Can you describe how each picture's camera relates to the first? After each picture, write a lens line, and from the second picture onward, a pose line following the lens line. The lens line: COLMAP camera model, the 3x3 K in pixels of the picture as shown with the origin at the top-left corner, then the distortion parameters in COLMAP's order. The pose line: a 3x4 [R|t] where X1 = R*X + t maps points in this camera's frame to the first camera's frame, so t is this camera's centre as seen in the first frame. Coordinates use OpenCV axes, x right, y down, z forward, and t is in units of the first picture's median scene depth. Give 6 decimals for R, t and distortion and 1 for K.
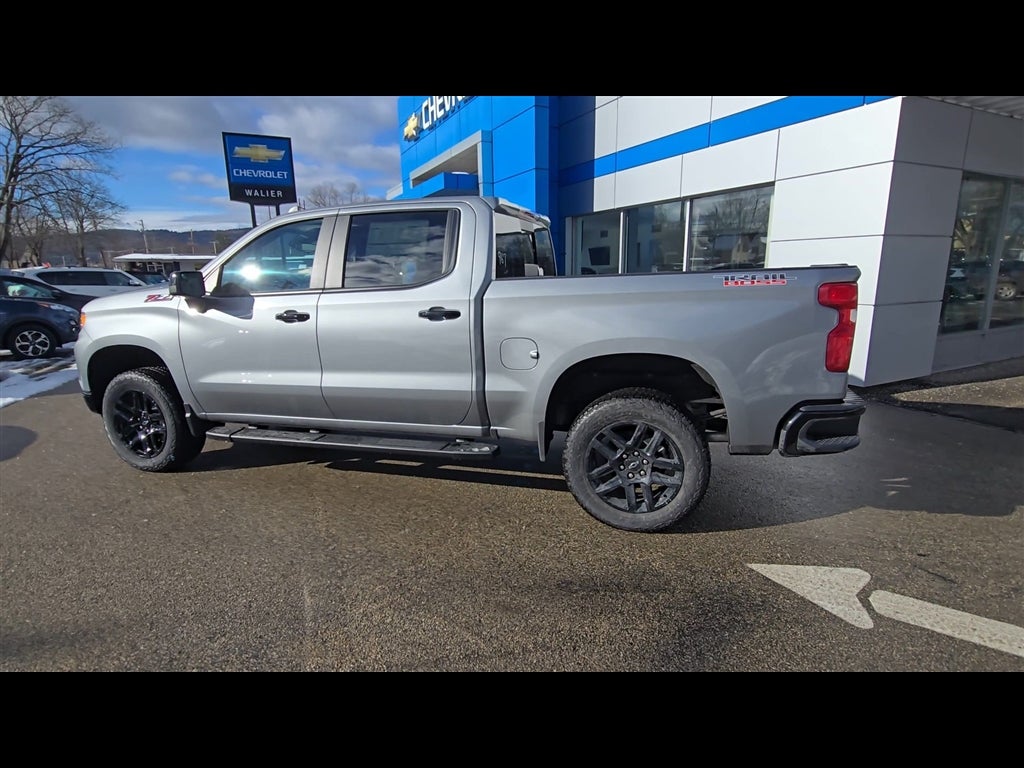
lens RADIAL K [[522.3, 0, 512.0], [0, 522.3, 384.0], [0, 0, 1]] dist [0.003263, 0.000350]
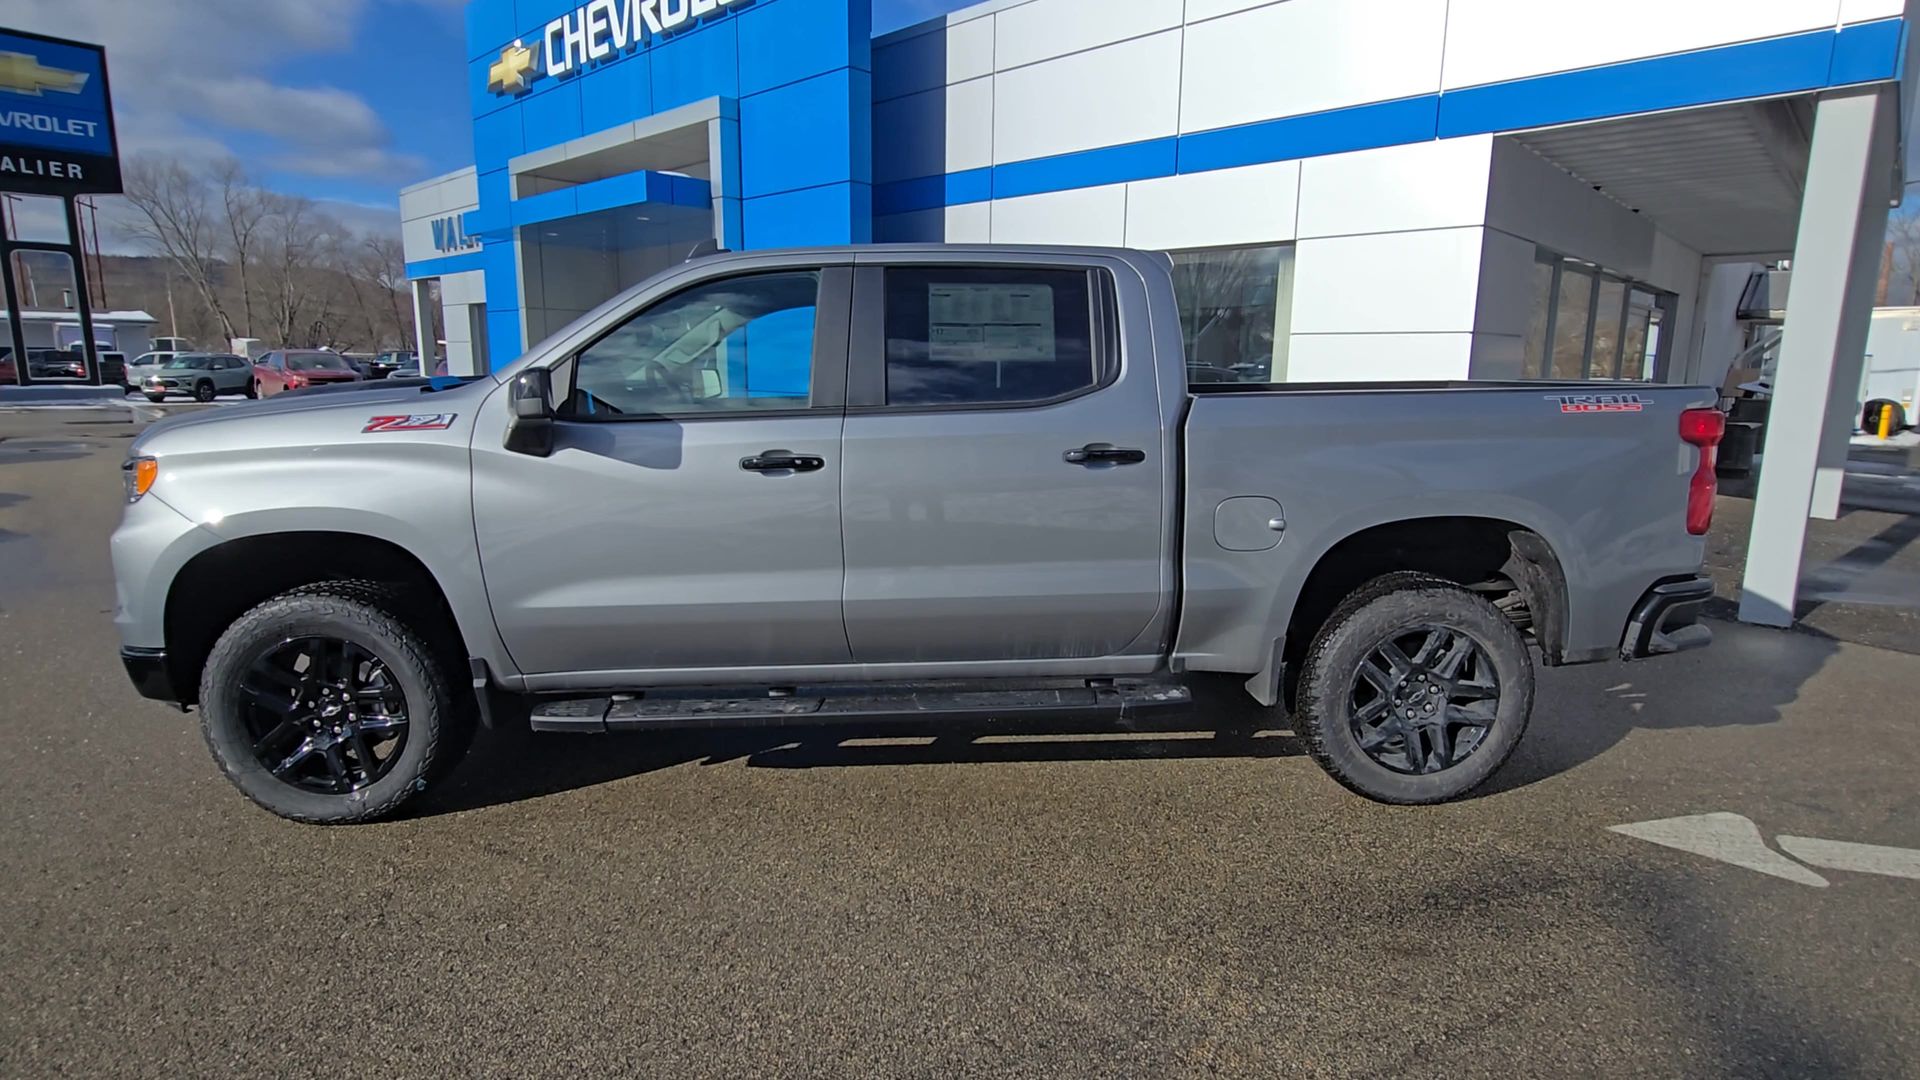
lens RADIAL K [[981.3, 0, 960.0], [0, 981.3, 540.0], [0, 0, 1]] dist [0.001786, -0.000167]
pose [[0.938809, -0.036973, 0.342448, -0.542243], [0.049603, 0.998371, -0.028195, -0.019622], [-0.340848, 0.043456, 0.939114, 0.067014]]
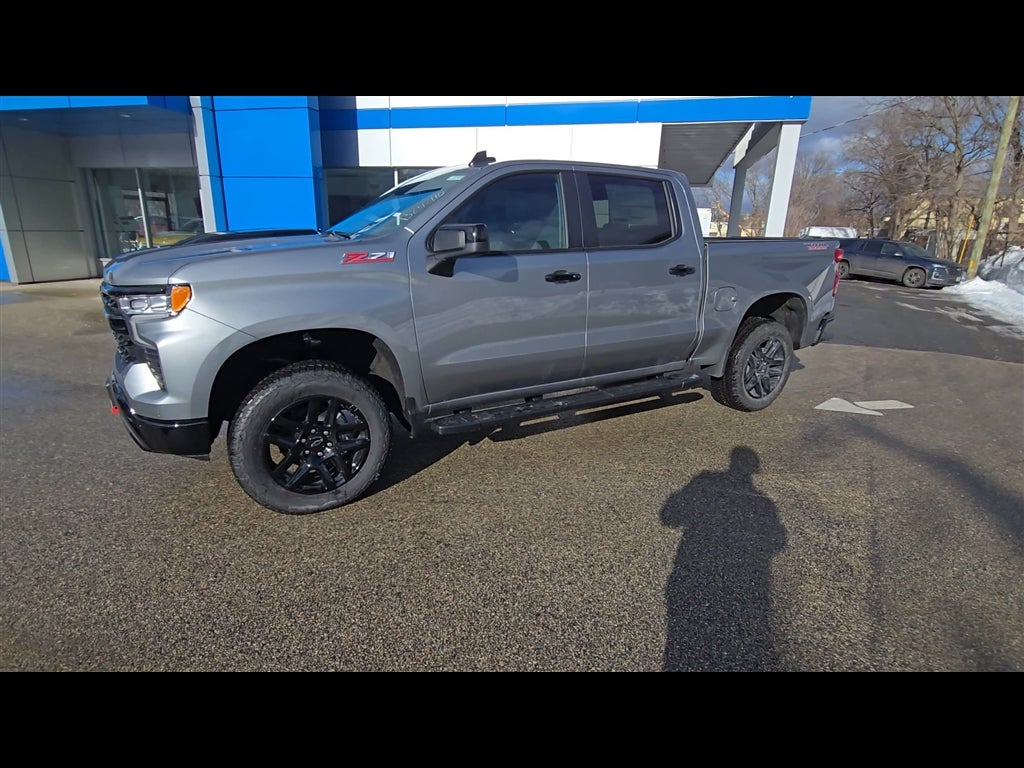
lens RADIAL K [[530.0, 0, 512.0], [0, 530.0, 384.0], [0, 0, 1]] dist [0.001424, -0.000047]
pose [[0.672858, -0.172821, 0.719302, -1.130702], [0.121798, 0.984940, 0.122711, -0.062029], [-0.729676, 0.005042, 0.683774, 0.376825]]
